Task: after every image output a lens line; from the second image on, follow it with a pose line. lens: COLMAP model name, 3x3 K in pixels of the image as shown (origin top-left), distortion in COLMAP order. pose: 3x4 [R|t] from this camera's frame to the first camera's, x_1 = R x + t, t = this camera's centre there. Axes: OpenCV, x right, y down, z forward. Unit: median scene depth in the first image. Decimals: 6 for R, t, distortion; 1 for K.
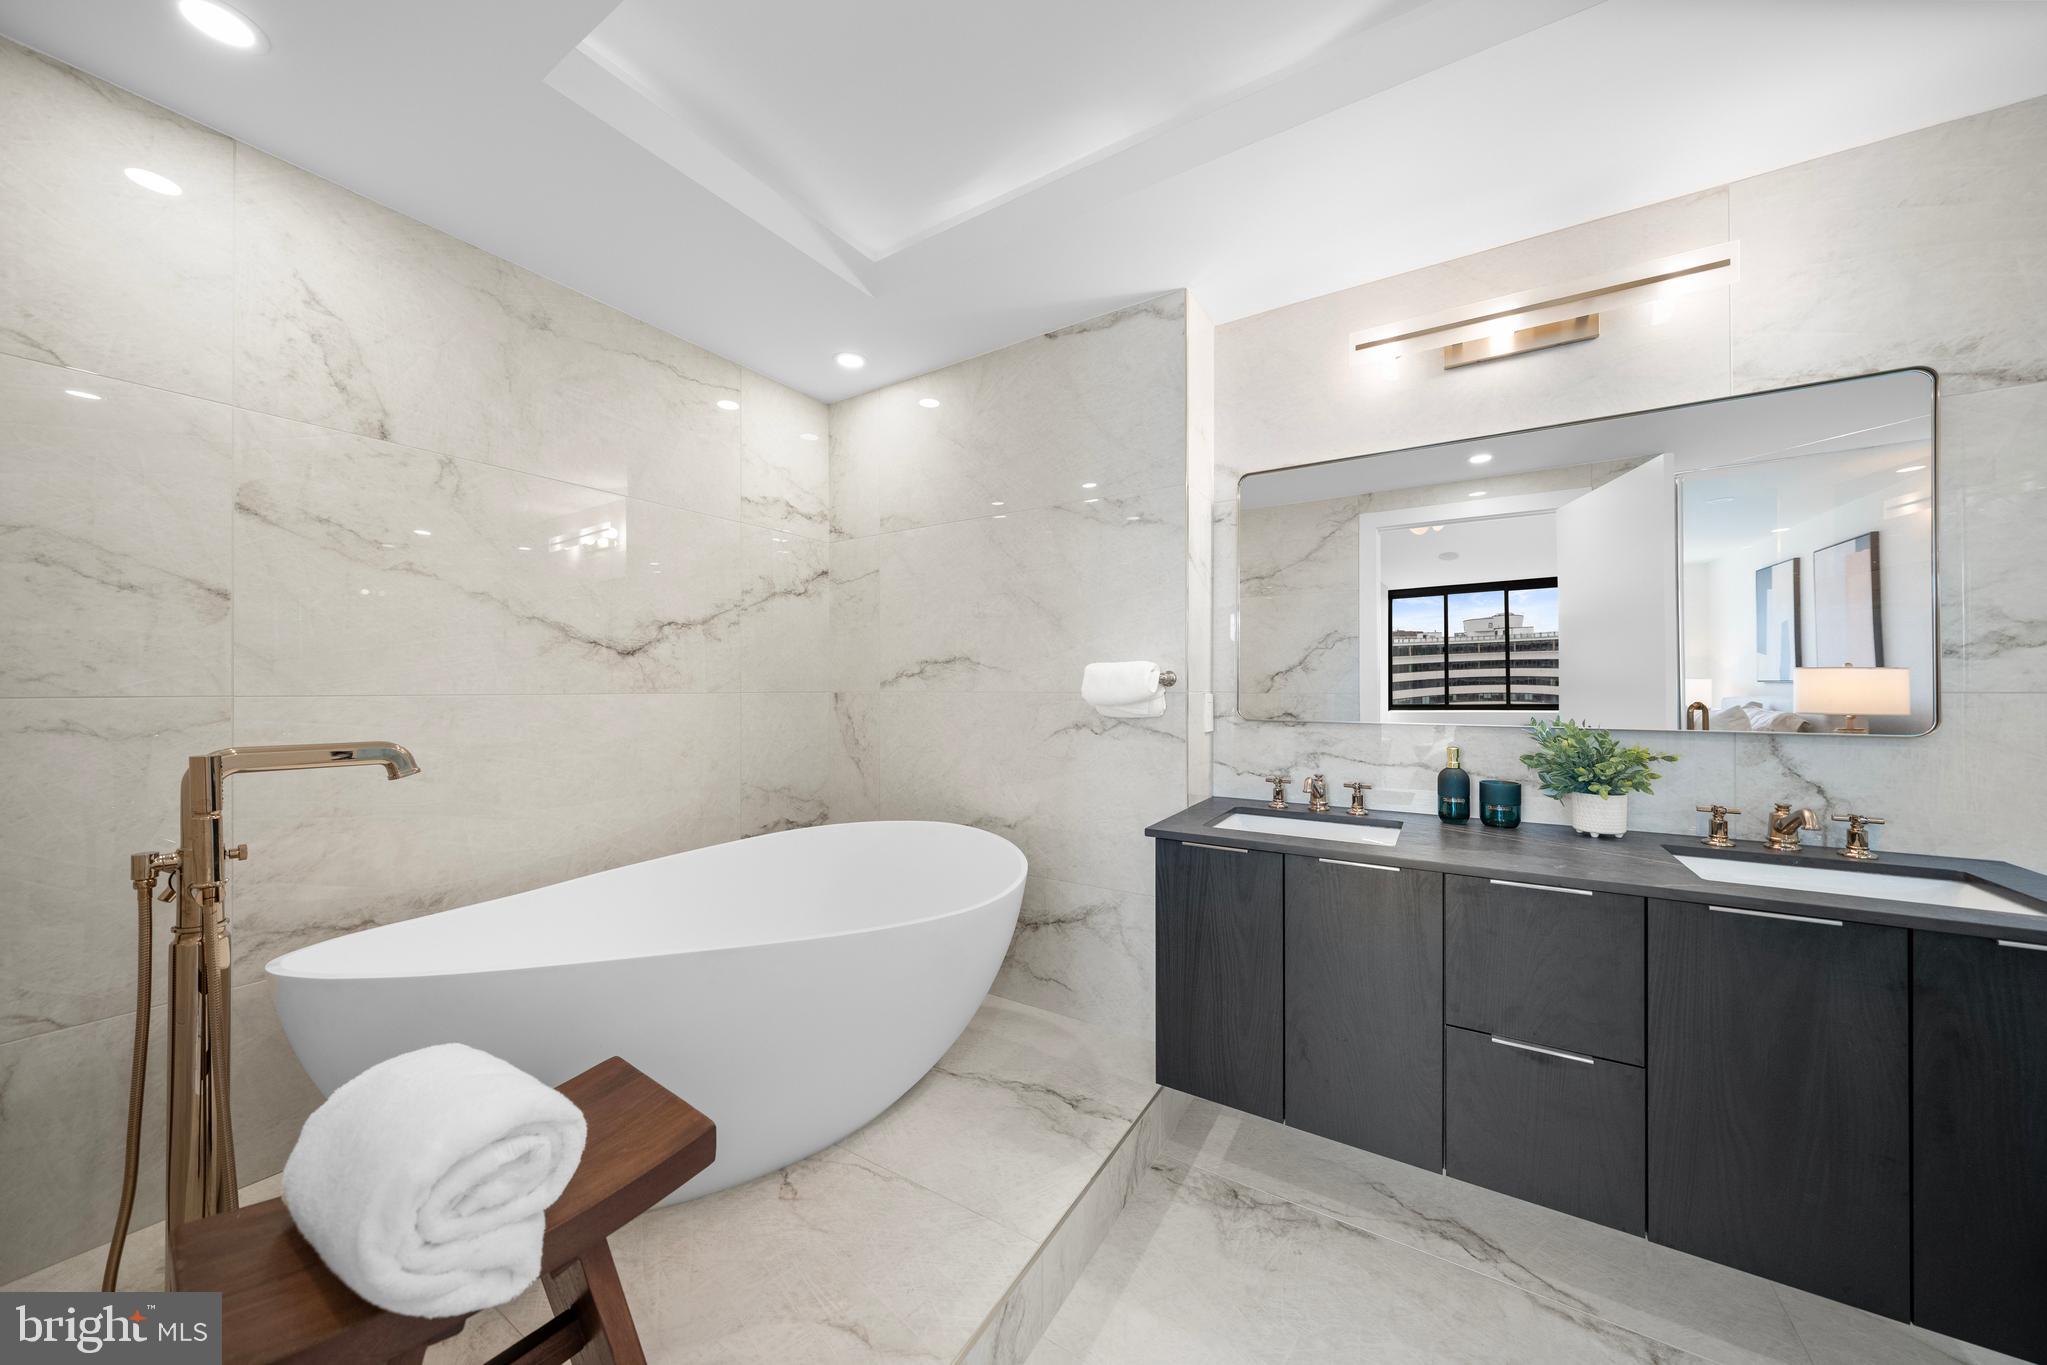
lens RADIAL K [[699.0, 0, 1025.0], [0, 699.0, 682.7], [0, 0, 1]] dist [0.001492, -0.000099]
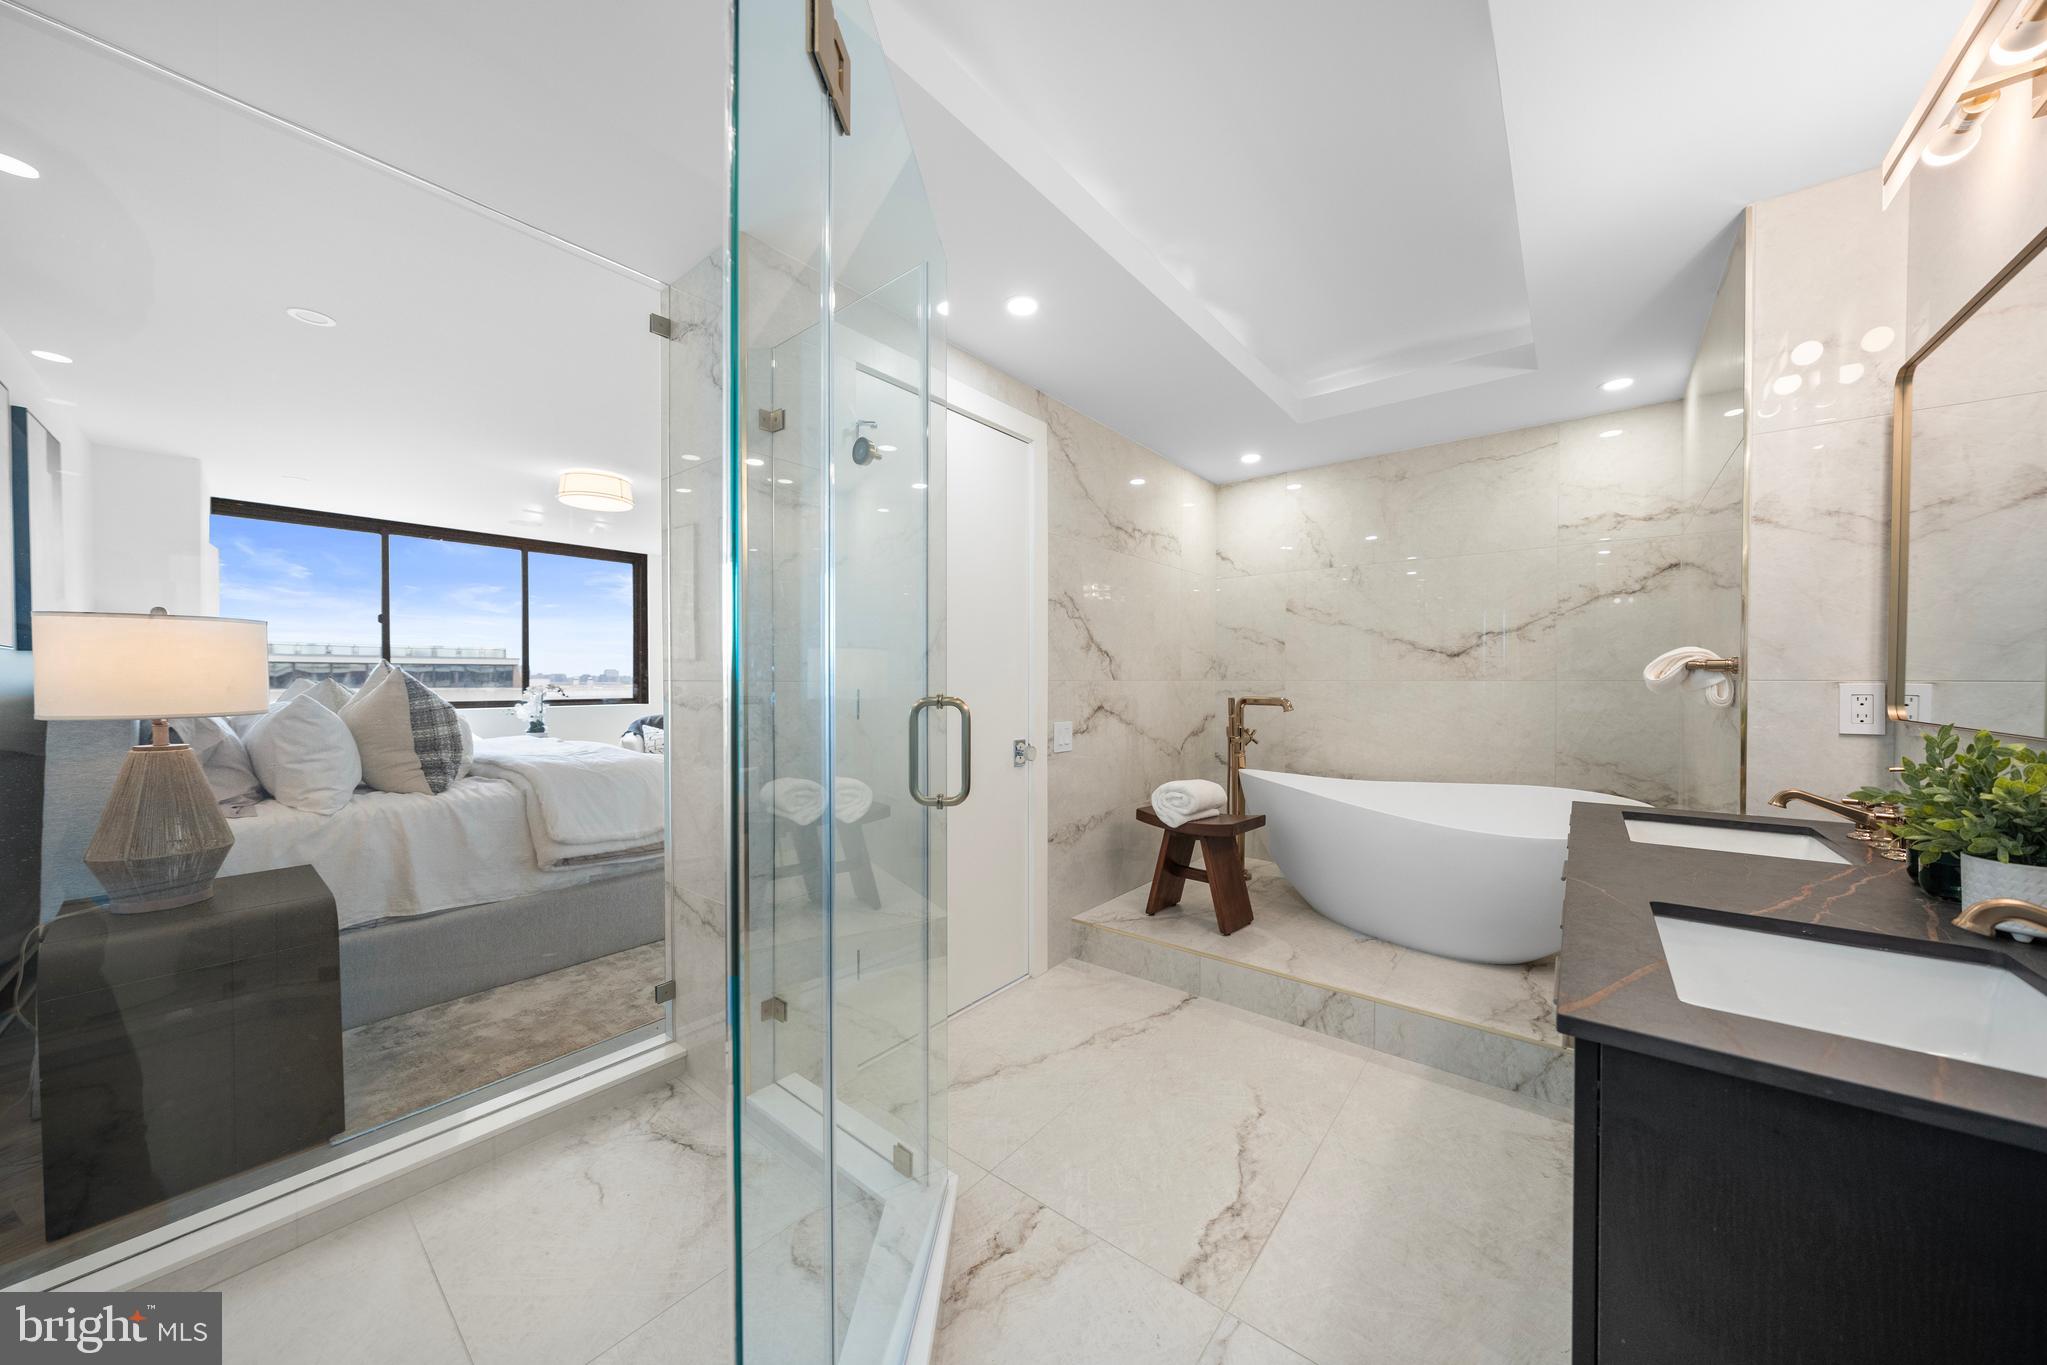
lens RADIAL K [[699.0, 0, 1021.2], [0, 699.0, 689.4], [0, 0, 1]] dist [0.001492, -0.000099]
pose [[-0.122223, 0.006643, -0.992480, 1.108893], [0.001882, 0.999977, 0.006462, 0.023074], [0.992501, -0.001078, -0.122233, 0.213540]]
